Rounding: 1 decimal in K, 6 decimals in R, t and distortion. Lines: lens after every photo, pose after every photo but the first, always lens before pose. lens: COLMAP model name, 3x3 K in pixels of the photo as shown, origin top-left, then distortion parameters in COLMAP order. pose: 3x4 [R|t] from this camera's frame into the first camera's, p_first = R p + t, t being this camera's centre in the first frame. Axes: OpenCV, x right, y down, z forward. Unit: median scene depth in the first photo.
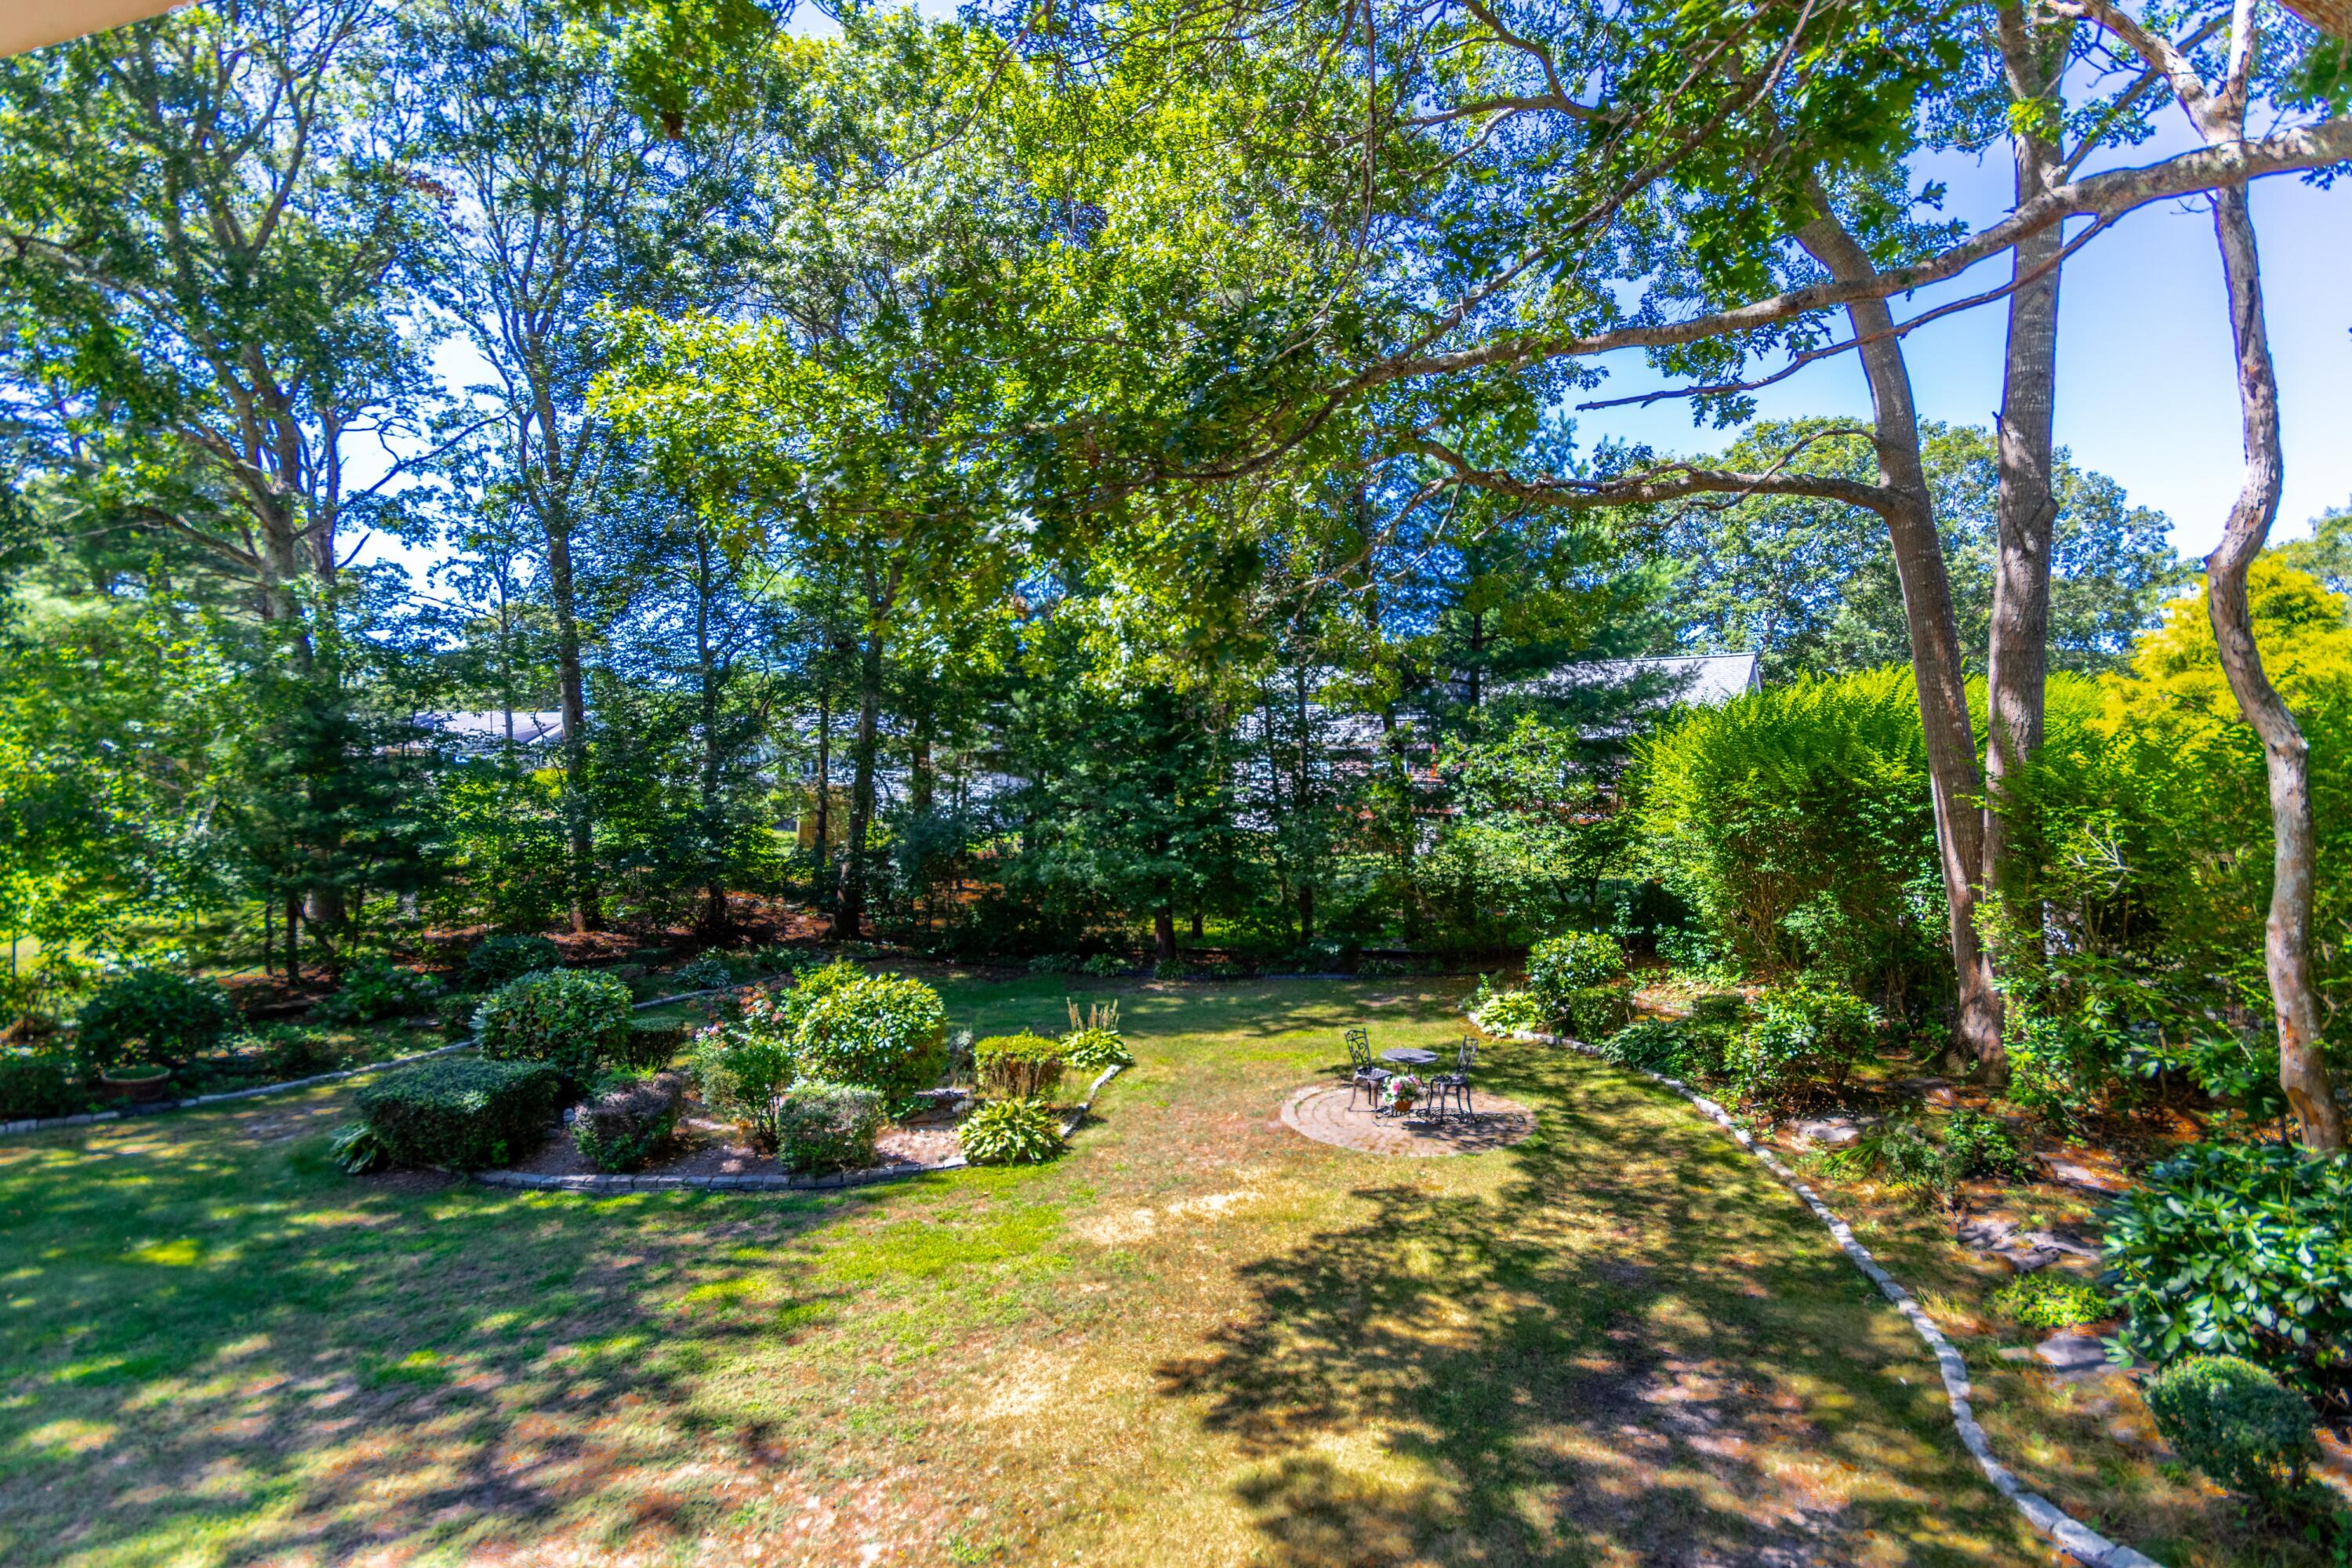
lens RADIAL K [[1066.8, 0, 1189.3], [0, 1066.8, 788.5], [0, 0, 1]] dist [-0.003208, 0.000171]
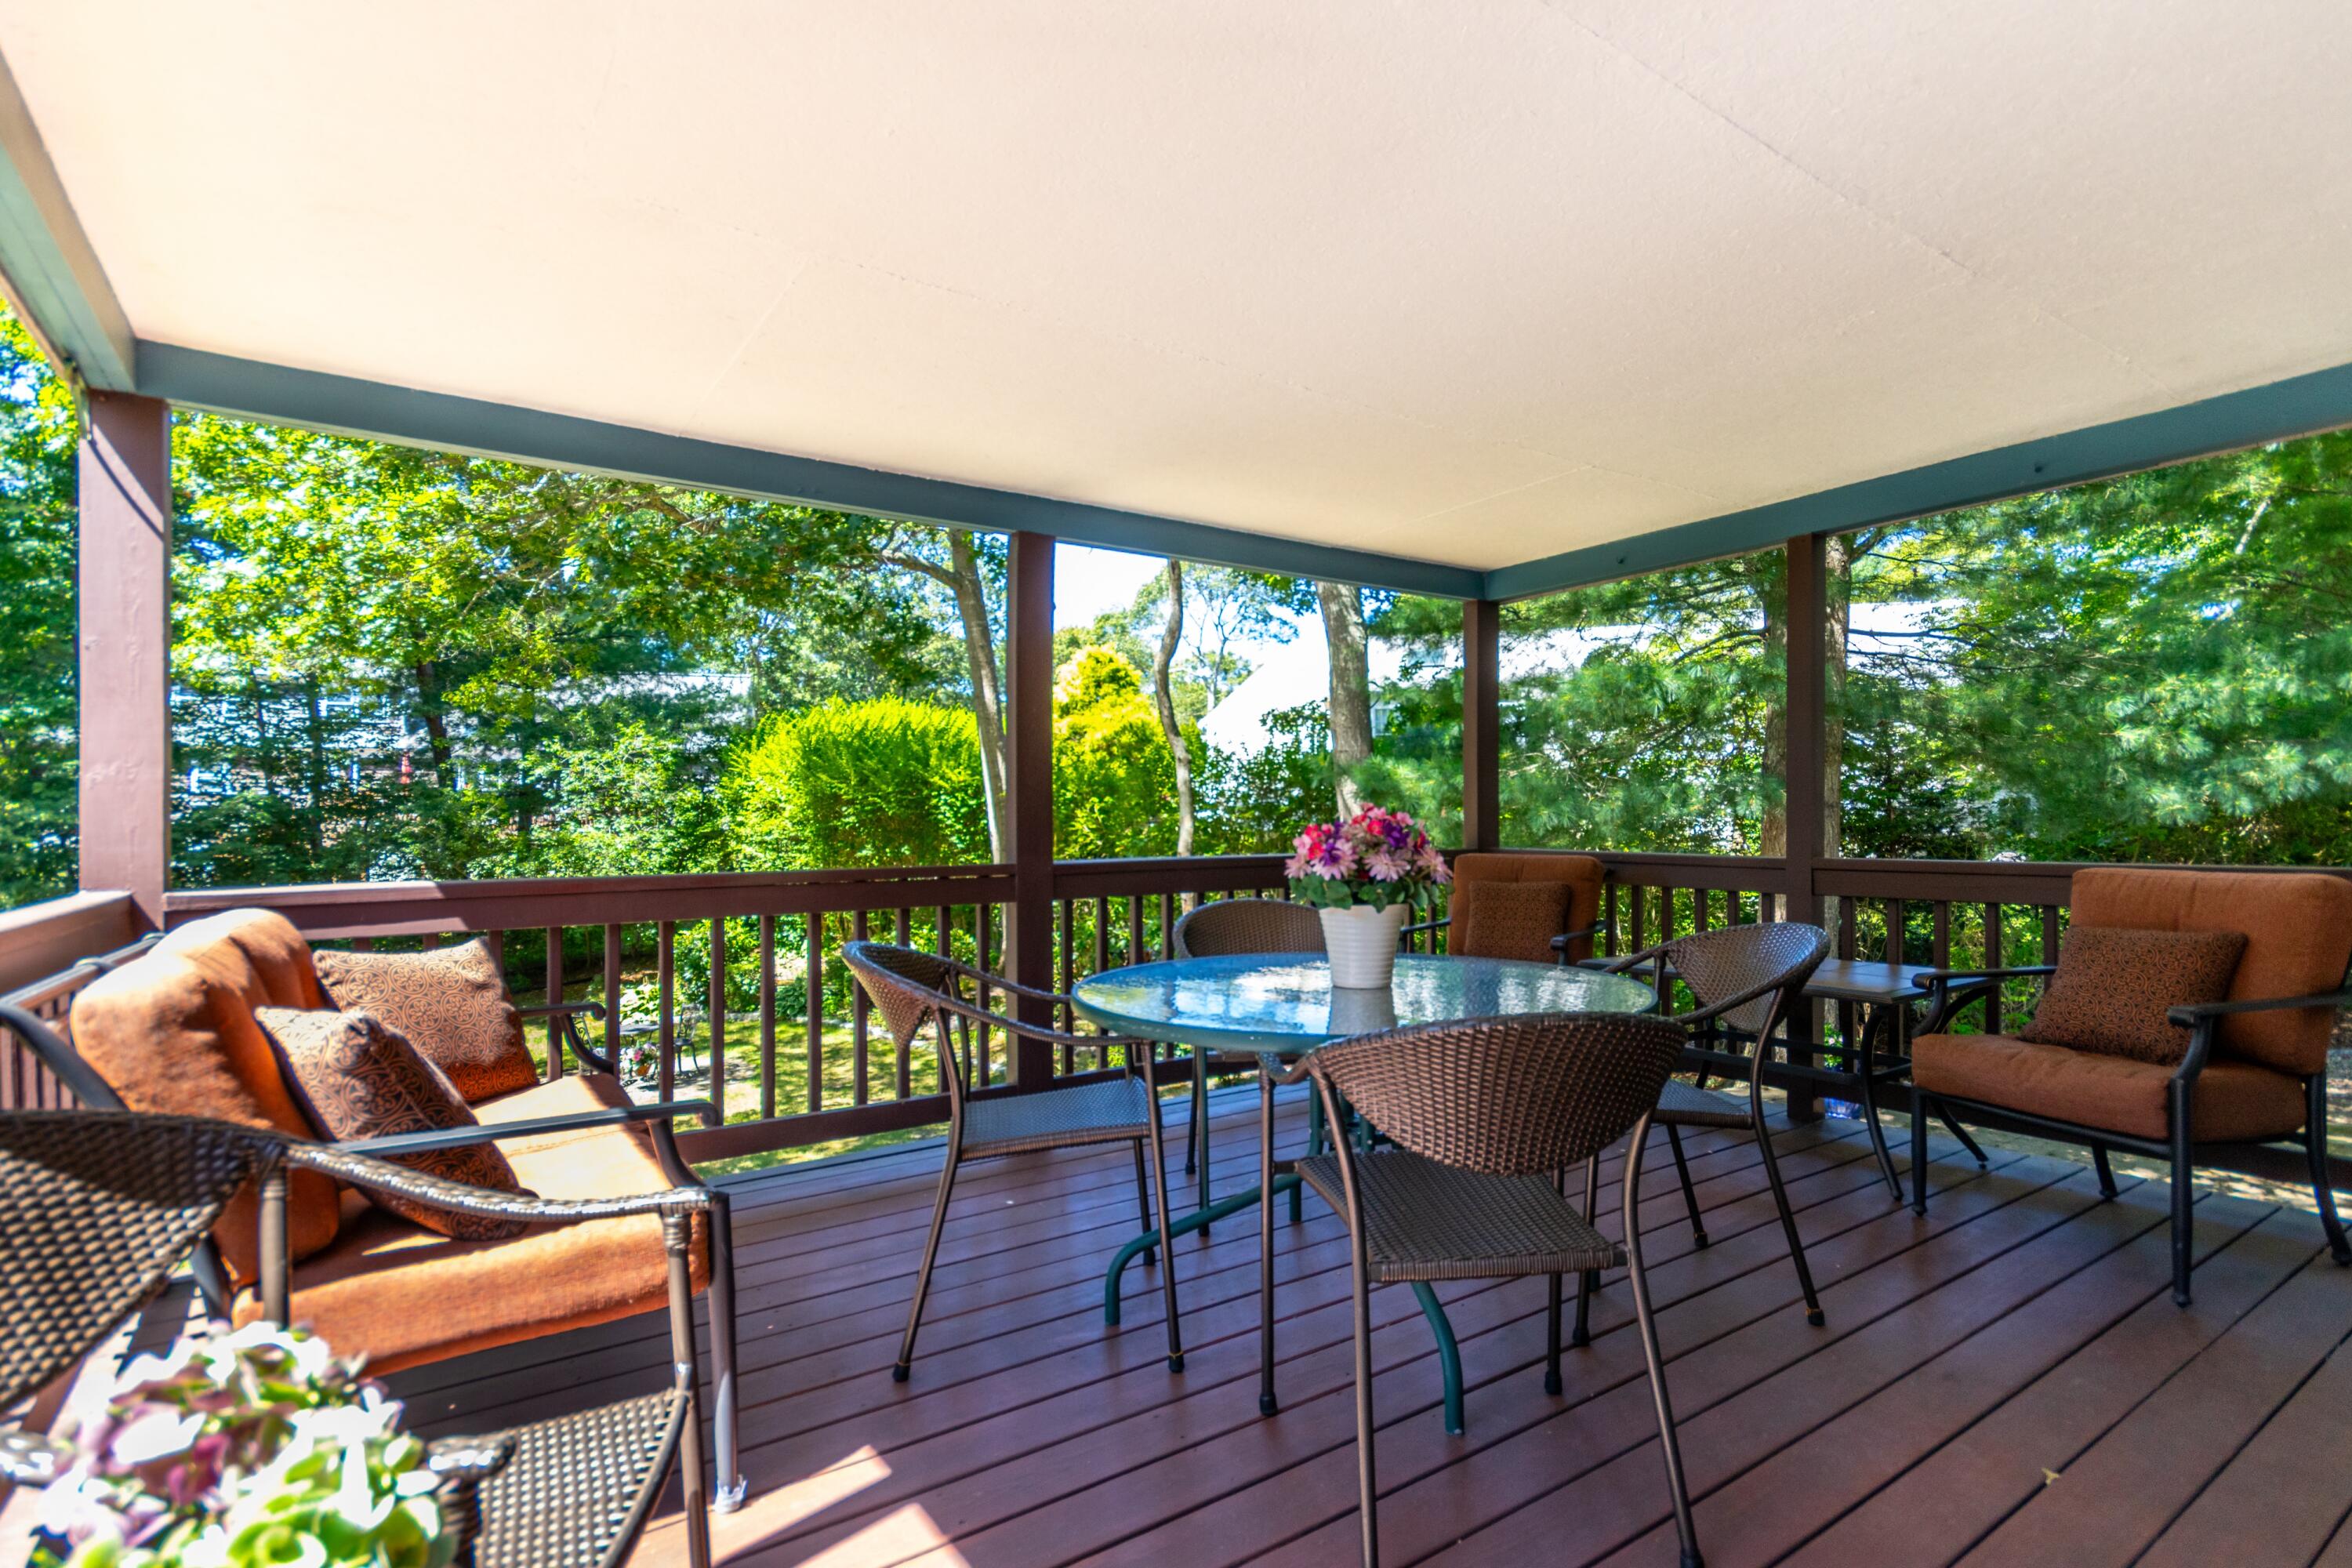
lens RADIAL K [[1161.5, 0, 1196.2], [0, 1161.5, 814.9], [0, 0, 1]] dist [0.001823, 0.000337]
pose [[0.598665, -0.017207, 0.800815, -0.414523], [0.016837, 0.999819, 0.008896, 0.029544], [-0.800823, 0.008158, 0.598846, -0.178348]]
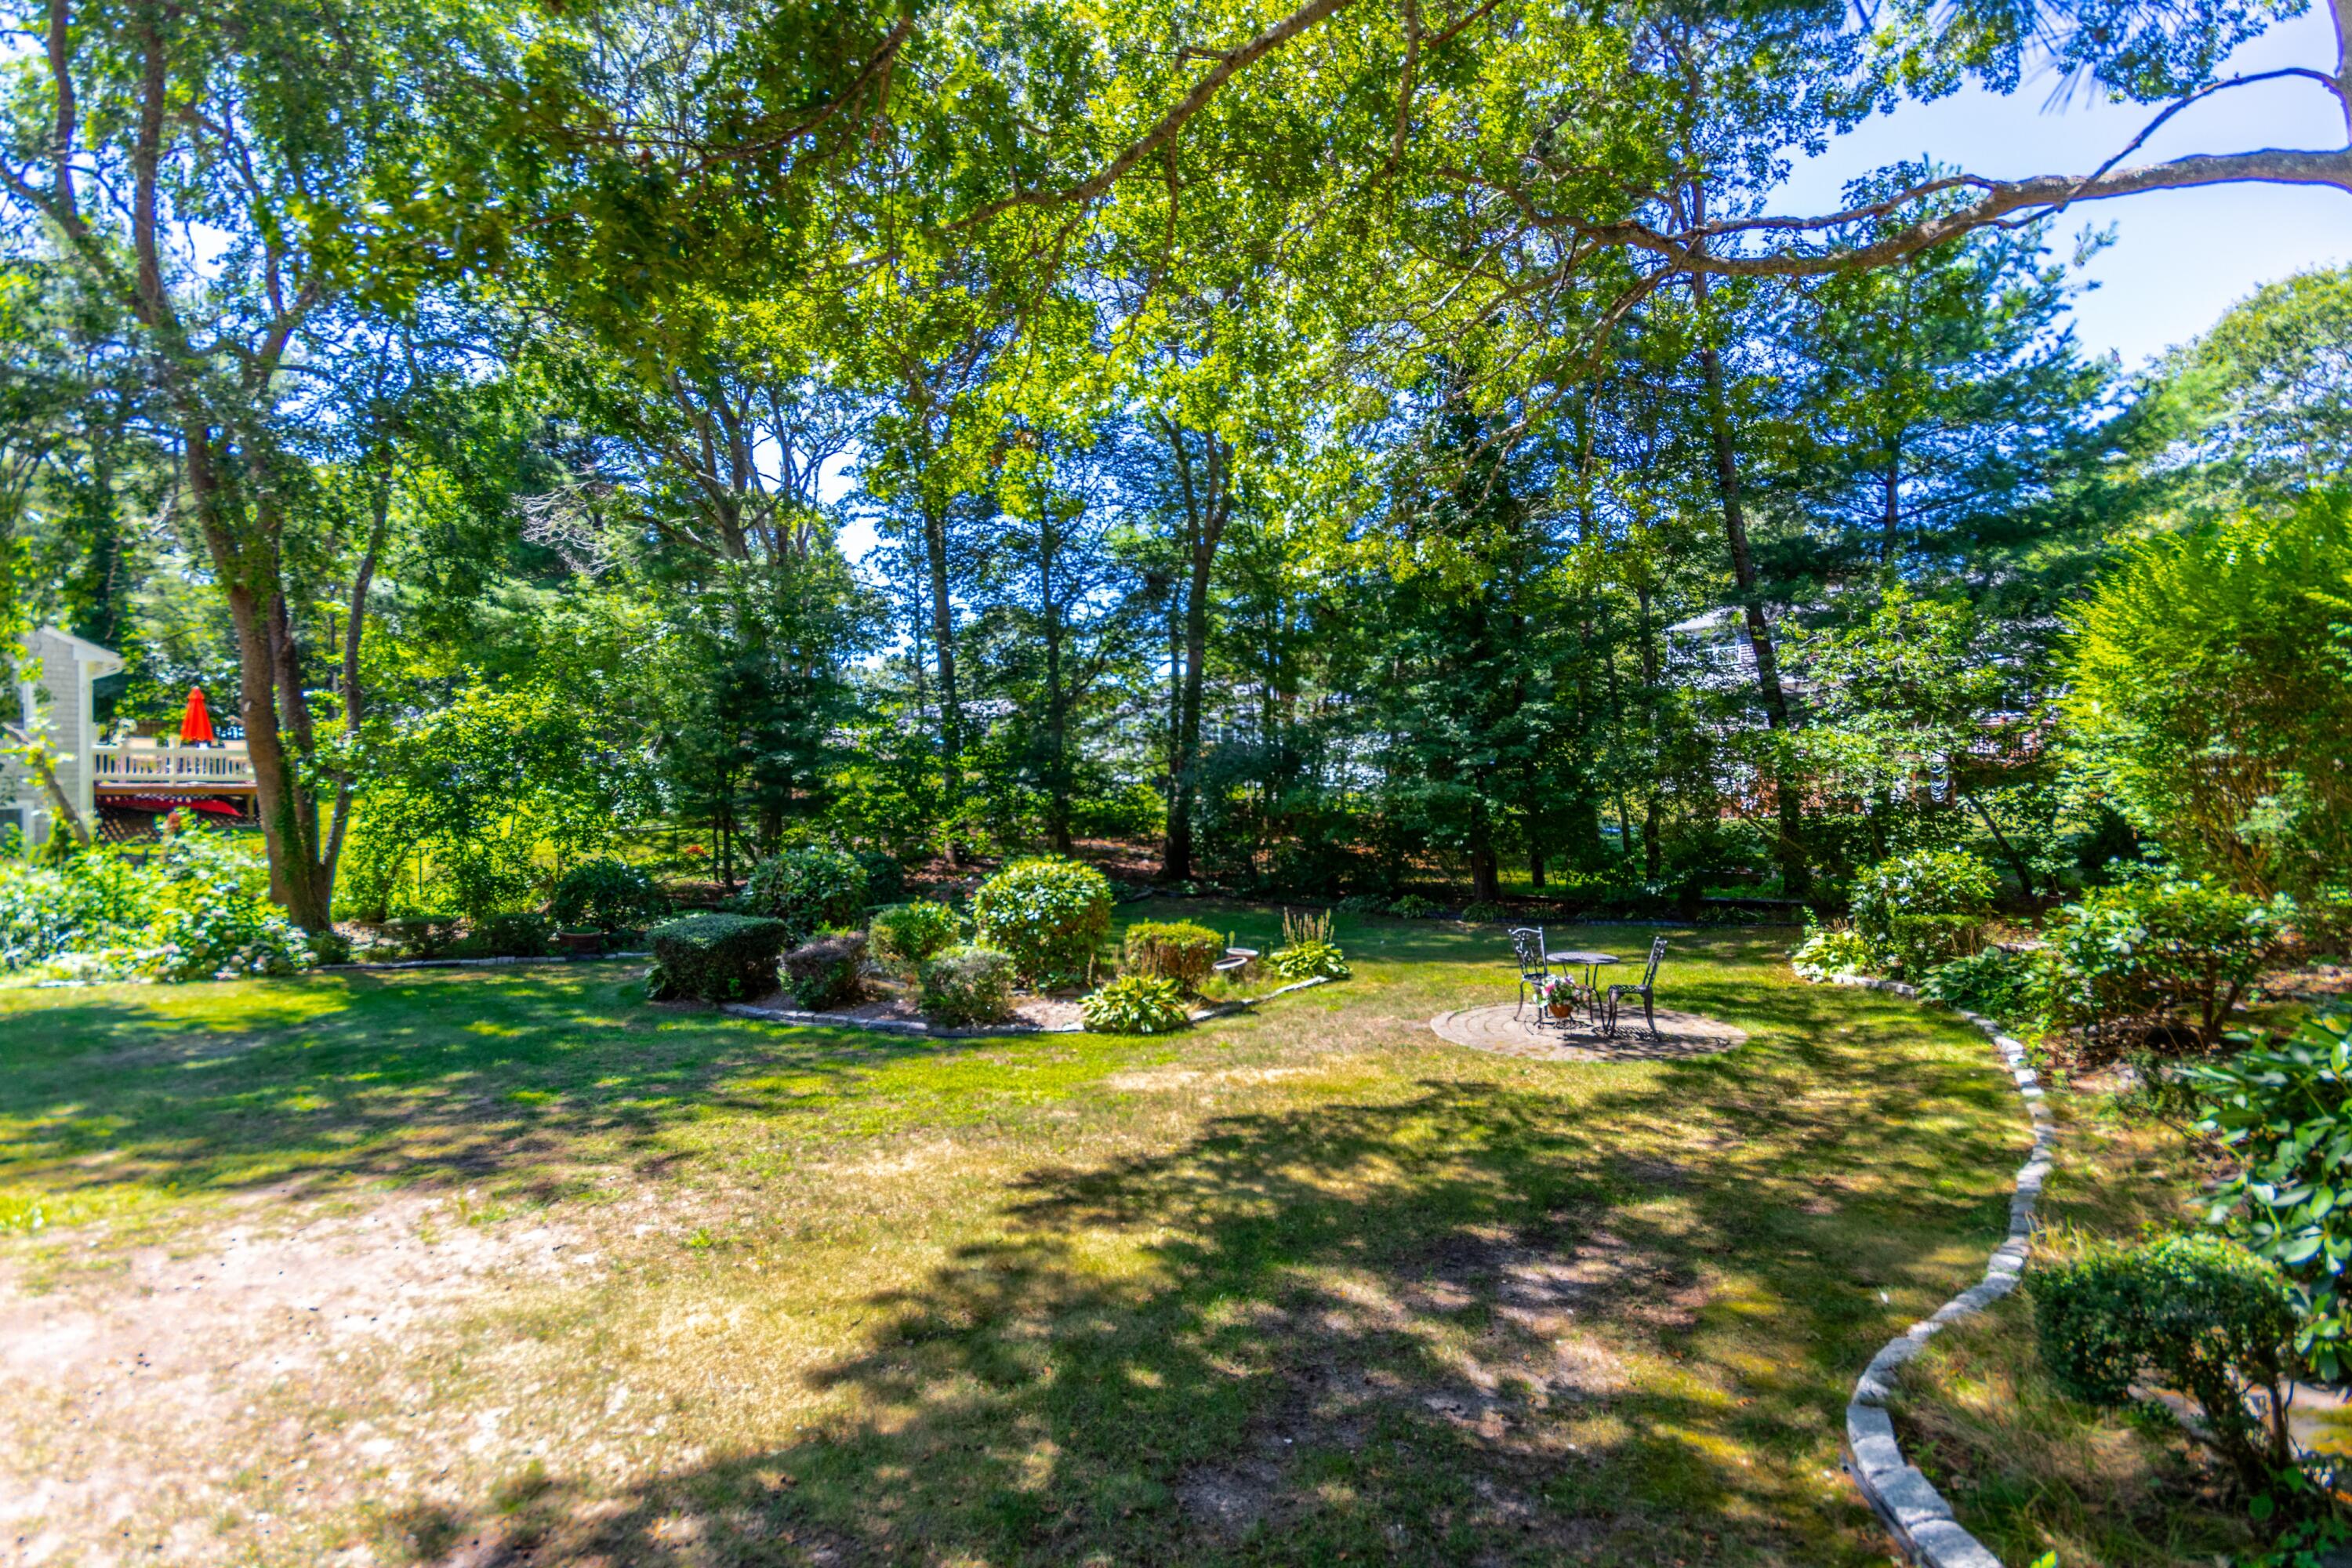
lens RADIAL K [[1108.7, 0, 1180.9], [0, 1108.7, 774.9], [0, 0, 1]] dist [0.001878, -0.000040]
pose [[0.915054, -0.010765, -0.403189, 0.271795], [0.012261, 0.999924, 0.001131, 0.102233], [0.403146, -0.005979, 0.915116, 0.077350]]
